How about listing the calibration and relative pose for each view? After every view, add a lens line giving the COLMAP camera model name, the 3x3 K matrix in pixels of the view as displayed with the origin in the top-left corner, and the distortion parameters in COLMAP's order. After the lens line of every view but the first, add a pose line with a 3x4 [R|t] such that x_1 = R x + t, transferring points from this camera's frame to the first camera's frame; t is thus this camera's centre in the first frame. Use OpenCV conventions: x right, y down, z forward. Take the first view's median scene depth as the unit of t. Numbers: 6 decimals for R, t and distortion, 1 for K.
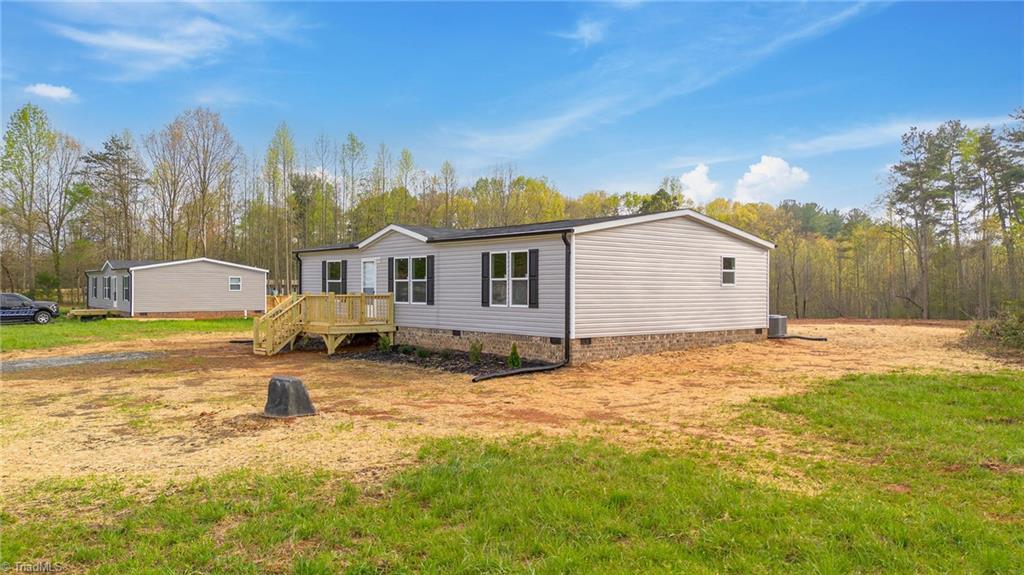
lens RADIAL K [[757.7, 0, 512.0], [0, 757.7, 287.5], [0, 0, 1]] dist [0.046361, -0.003492]
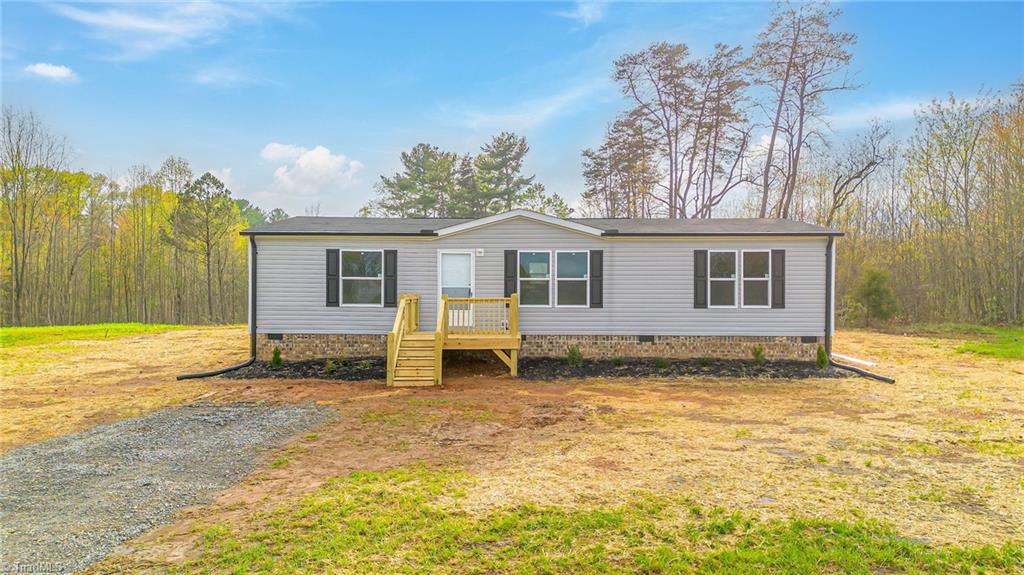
lens RADIAL K [[727.0, 0, 514.4], [0, 727.0, 292.3], [0, 0, 1]] dist [0.030776, -0.005421]
pose [[0.663711, -0.000793, 0.747989, -0.853685], [-0.001756, 0.999995, 0.002619, 0.003550], [-0.747987, -0.003052, 0.663706, 0.569951]]
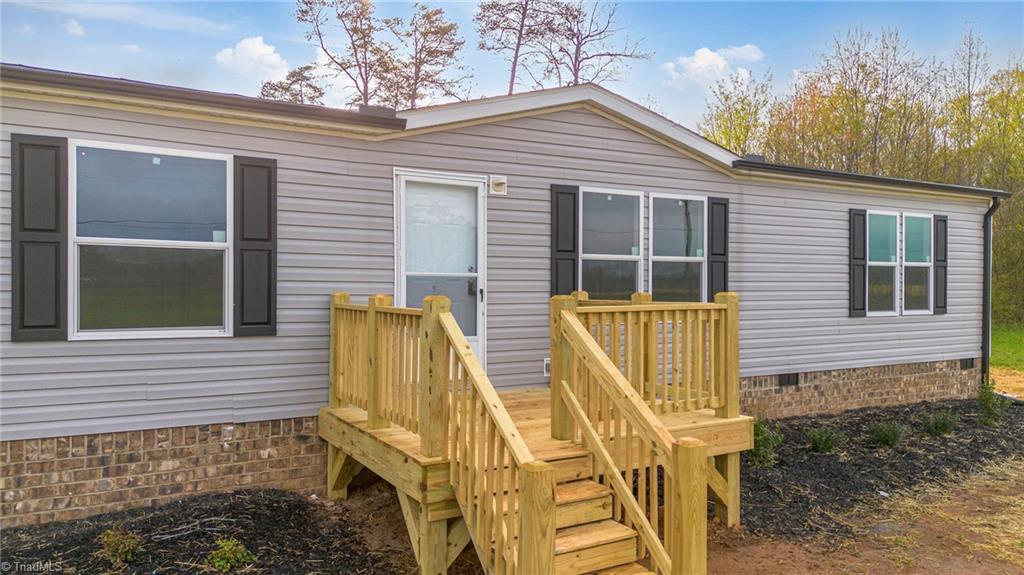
lens RADIAL K [[727.0, 0, 514.4], [0, 727.0, 292.3], [0, 0, 1]] dist [0.030776, -0.005421]
pose [[0.175349, -0.005738, 0.984490, -0.550361], [0.001668, 0.999983, 0.005531, 0.005565], [-0.984505, 0.000672, 0.175355, 1.130151]]
